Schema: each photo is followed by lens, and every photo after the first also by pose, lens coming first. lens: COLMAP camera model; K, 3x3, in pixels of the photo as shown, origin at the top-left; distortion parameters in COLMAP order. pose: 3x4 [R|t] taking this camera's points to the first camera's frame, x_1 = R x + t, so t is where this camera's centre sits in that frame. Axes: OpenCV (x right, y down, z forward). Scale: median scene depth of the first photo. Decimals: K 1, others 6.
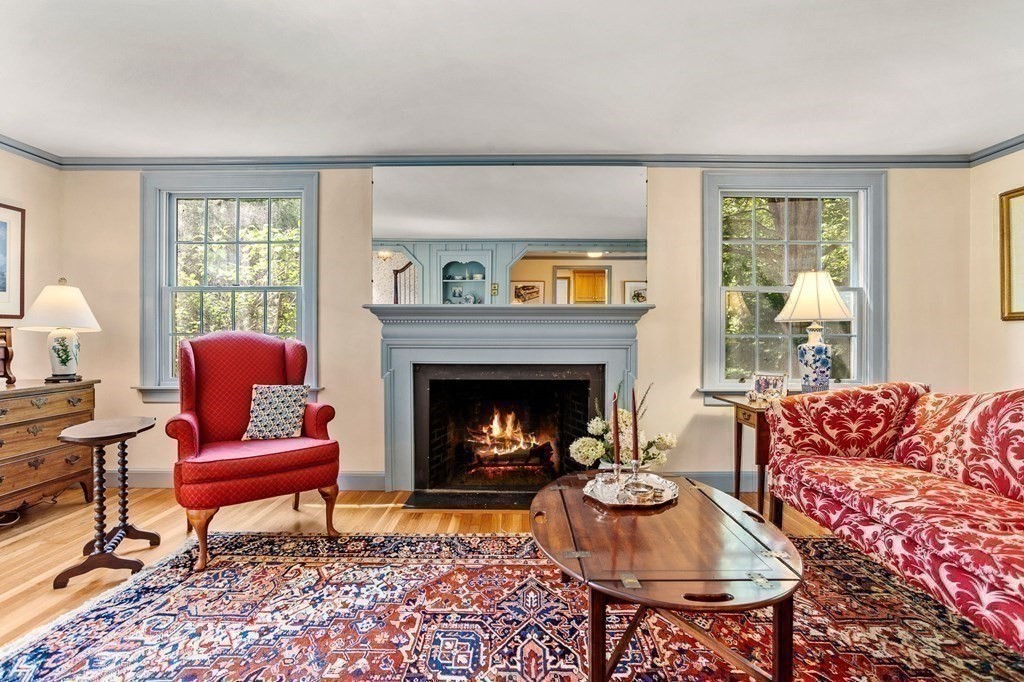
lens RADIAL K [[511.8, 0, 510.7], [0, 511.8, 331.2], [0, 0, 1]] dist [-0.042239, 0.027706]
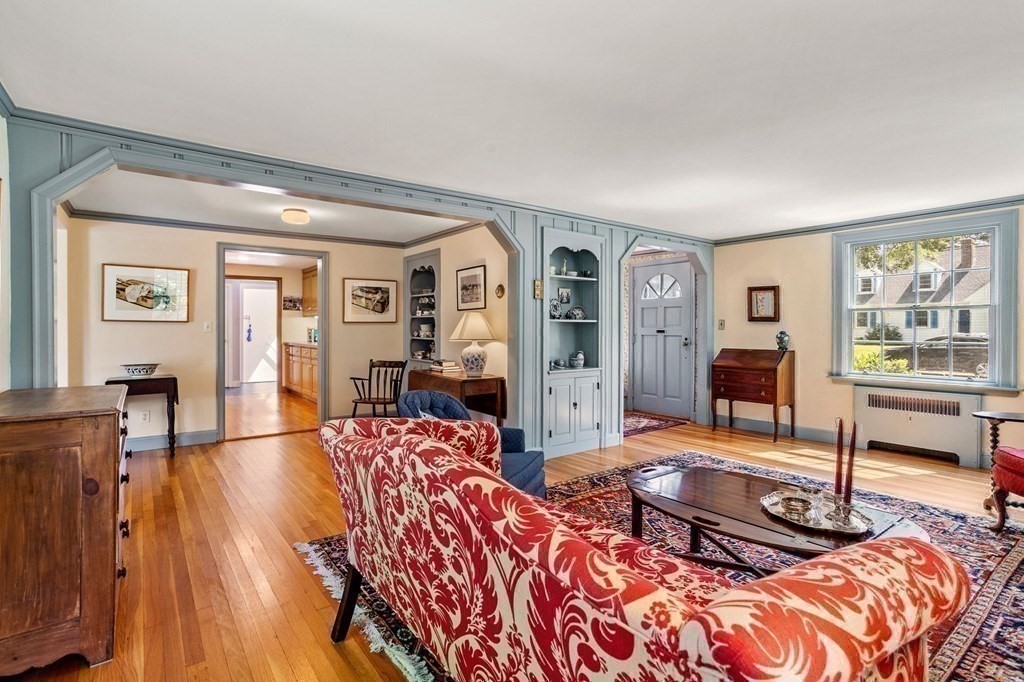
lens RADIAL K [[500.5, 0, 509.1], [0, 500.5, 331.4], [0, 0, 1]] dist [-0.040545, 0.025333]
pose [[-0.789520, 0.001664, -0.613722, 0.938010], [0.000442, 0.999998, 0.002142, -0.036038], [0.613724, 0.001419, -0.789519, 0.999665]]
